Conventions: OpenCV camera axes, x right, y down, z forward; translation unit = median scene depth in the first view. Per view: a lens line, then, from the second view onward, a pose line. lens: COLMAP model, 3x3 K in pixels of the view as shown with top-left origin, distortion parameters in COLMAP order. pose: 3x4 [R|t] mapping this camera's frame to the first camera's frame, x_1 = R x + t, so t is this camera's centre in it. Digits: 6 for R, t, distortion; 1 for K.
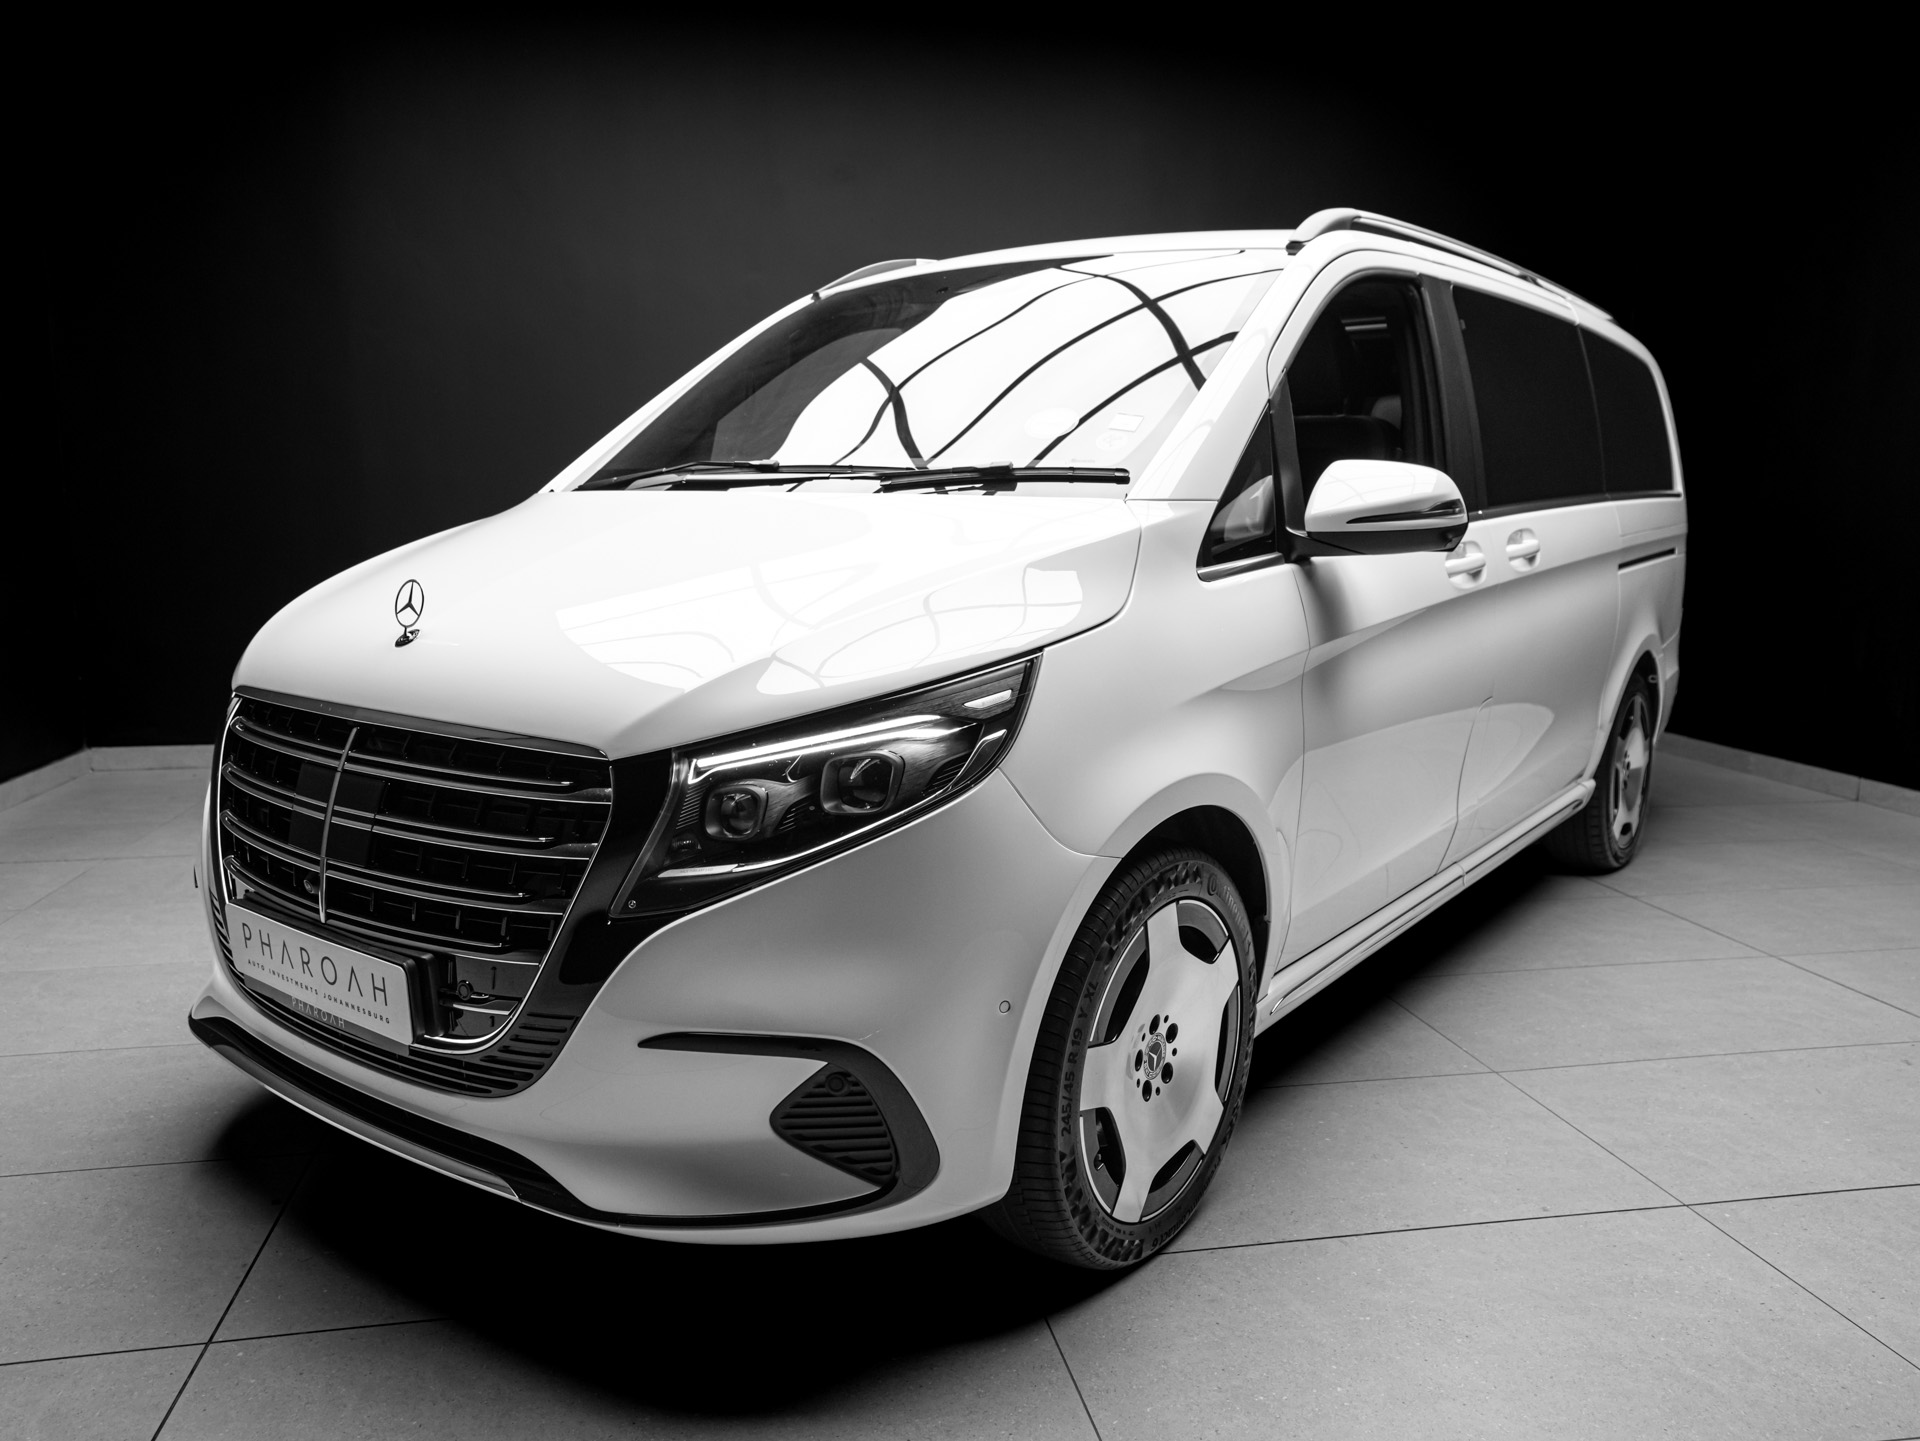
lens RADIAL K [[1417.7, 0, 960.0], [0, 1417.7, 720.5], [0, 0, 1]] dist [-0.032426, 0.066794]
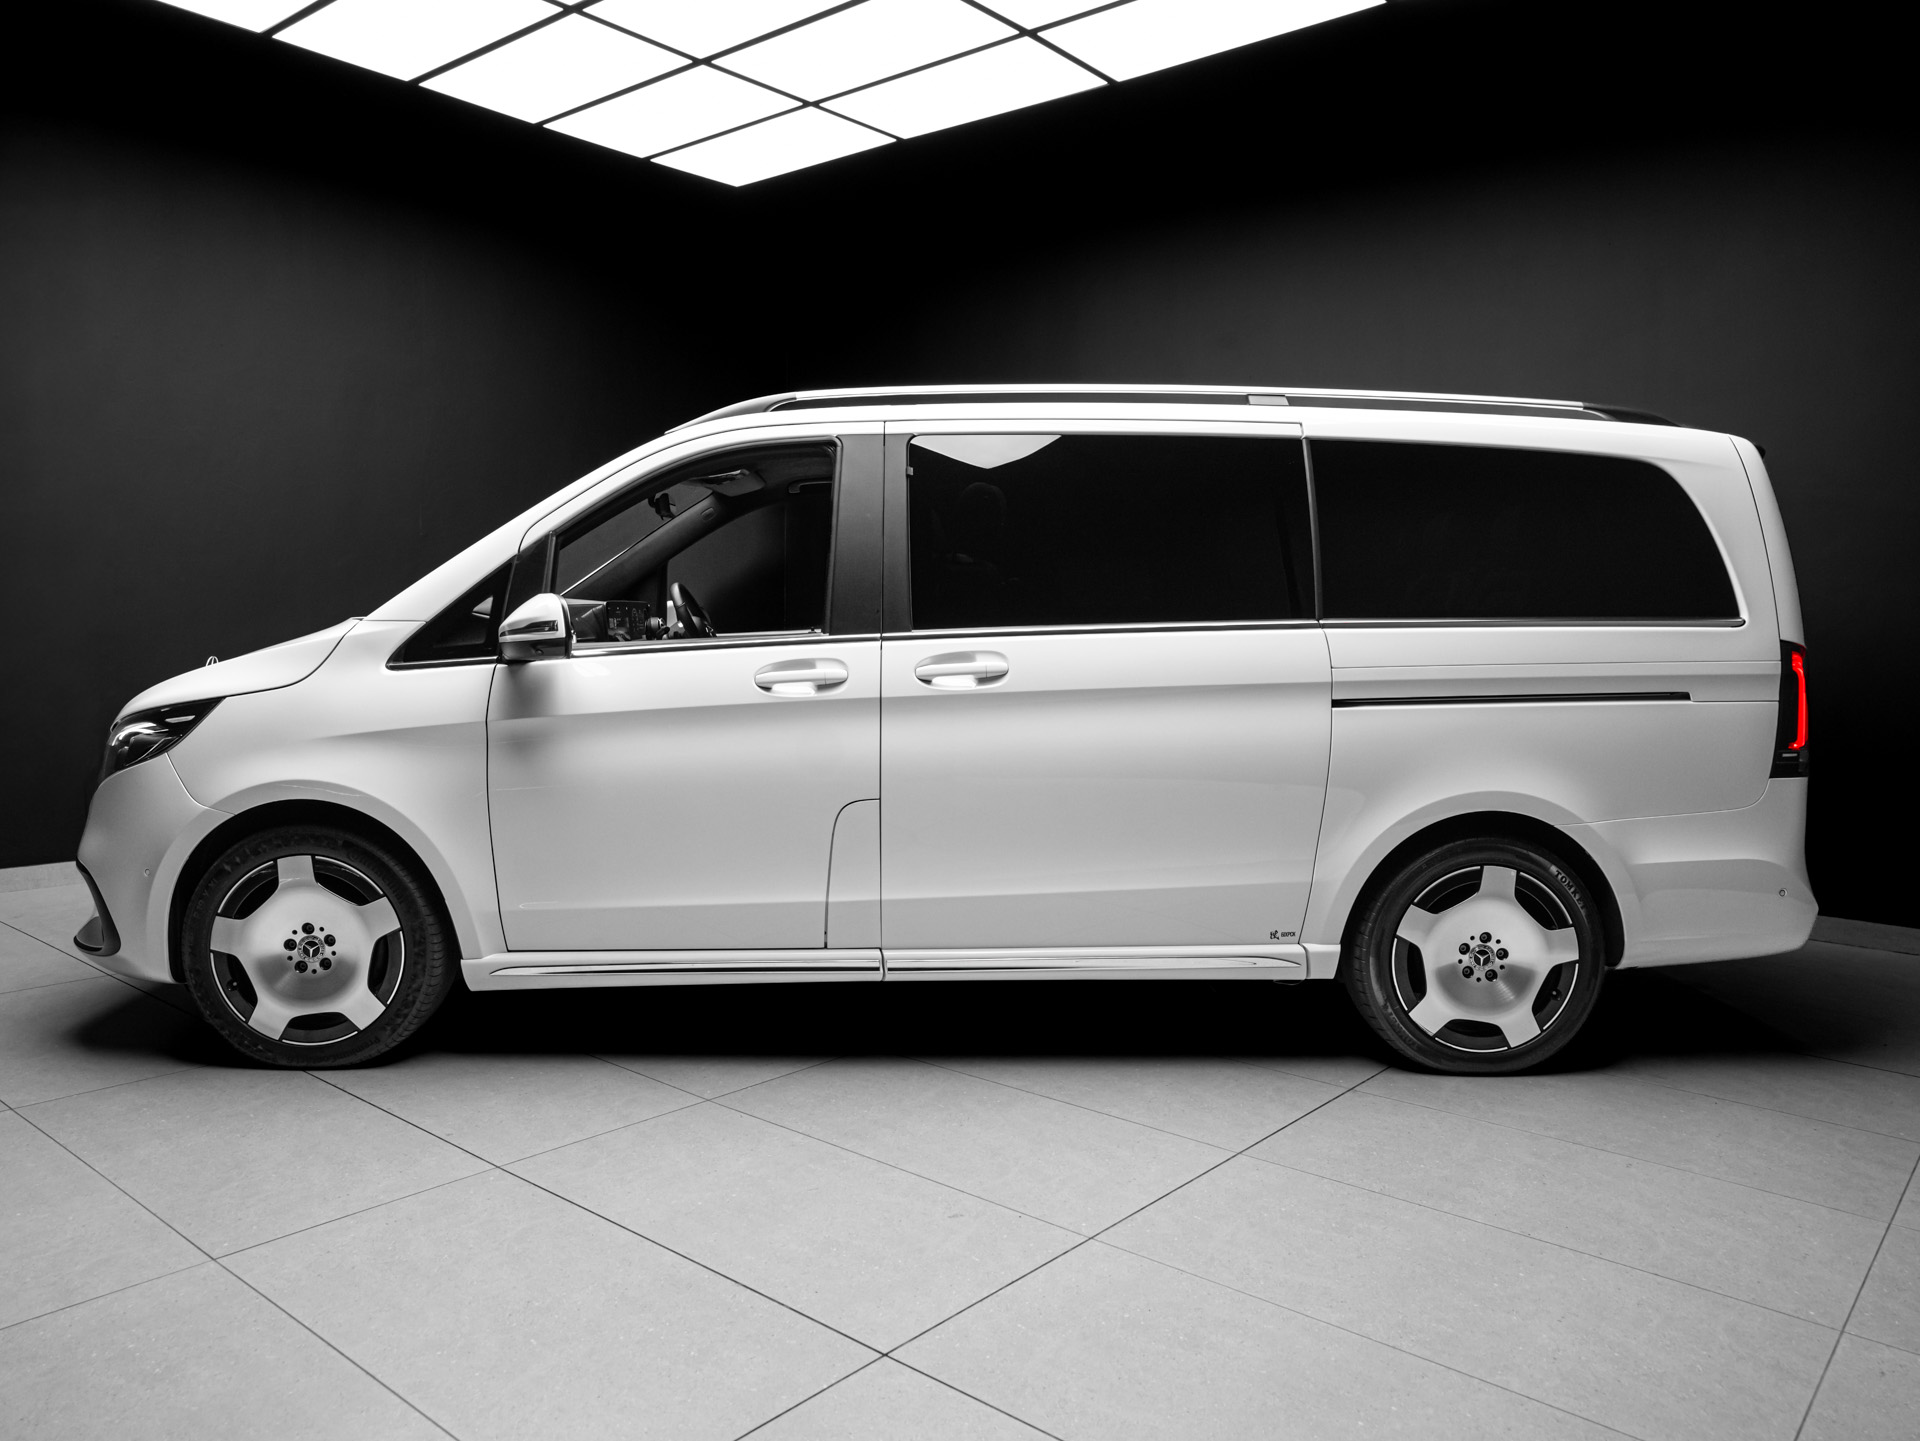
lens RADIAL K [[1400.2, 0, 960.0], [0, 1400.2, 720.5], [0, 0, 1]] dist [-0.044530, 0.092118]
pose [[0.633450, 0.057723, -0.771628, 1.932879], [-0.126763, 0.991482, -0.029894, -0.080582], [0.763330, 0.116750, 0.635371, 0.522625]]
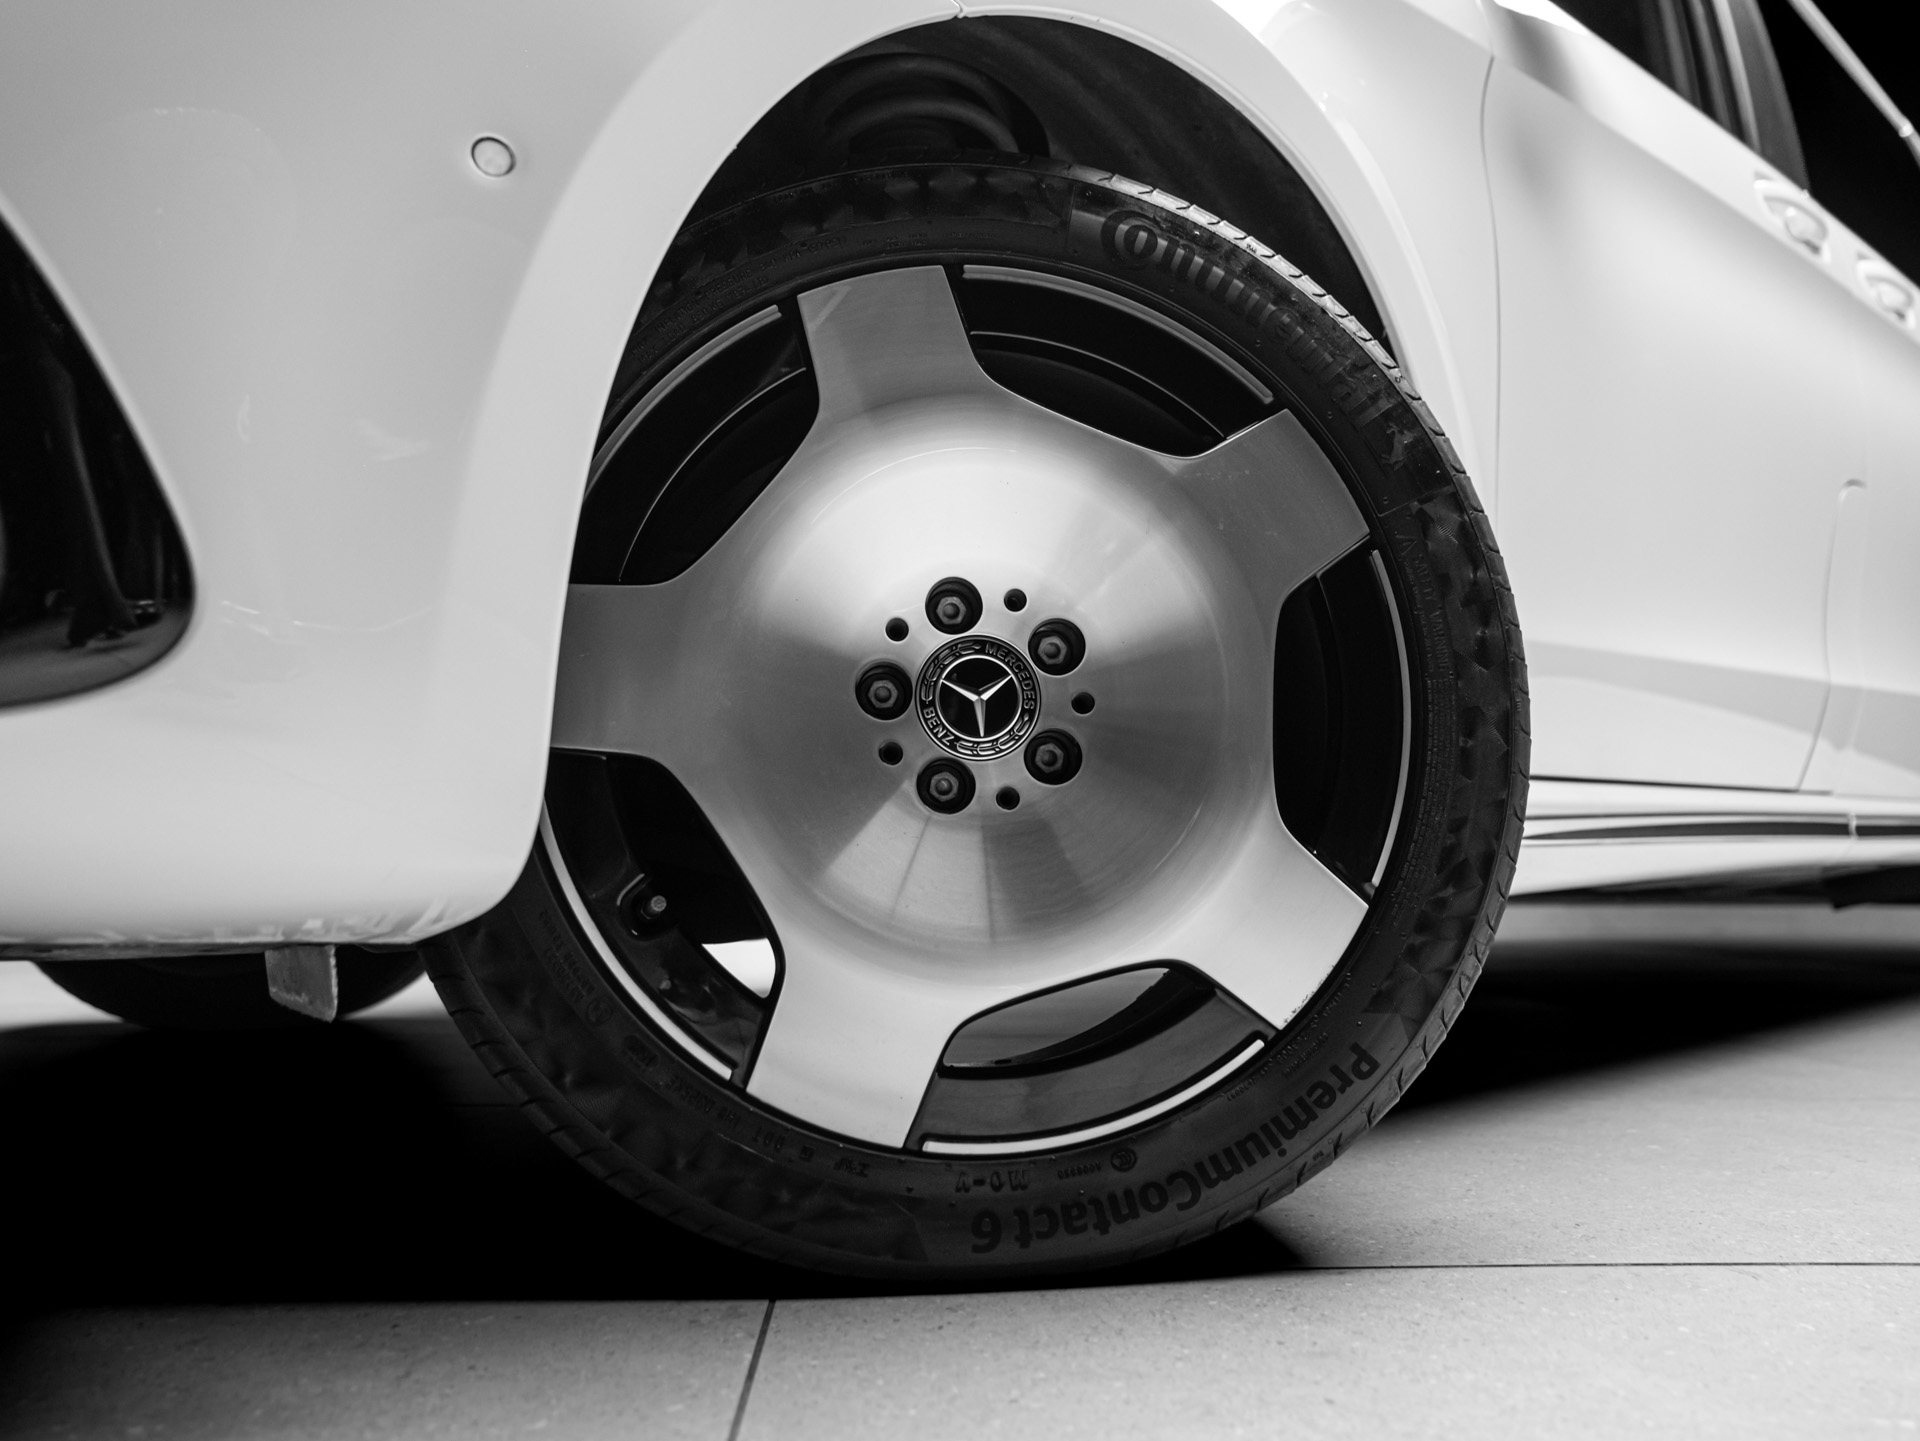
lens RADIAL K [[1417.7, 0, 960.0], [0, 1417.7, 720.5], [0, 0, 1]] dist [-0.032426, 0.066794]
pose [[0.708123, -0.184948, -0.681437, 0.393046], [0.043666, 0.974709, -0.219170, 0.332360], [0.704737, 0.125444, 0.698290, 0.763664]]
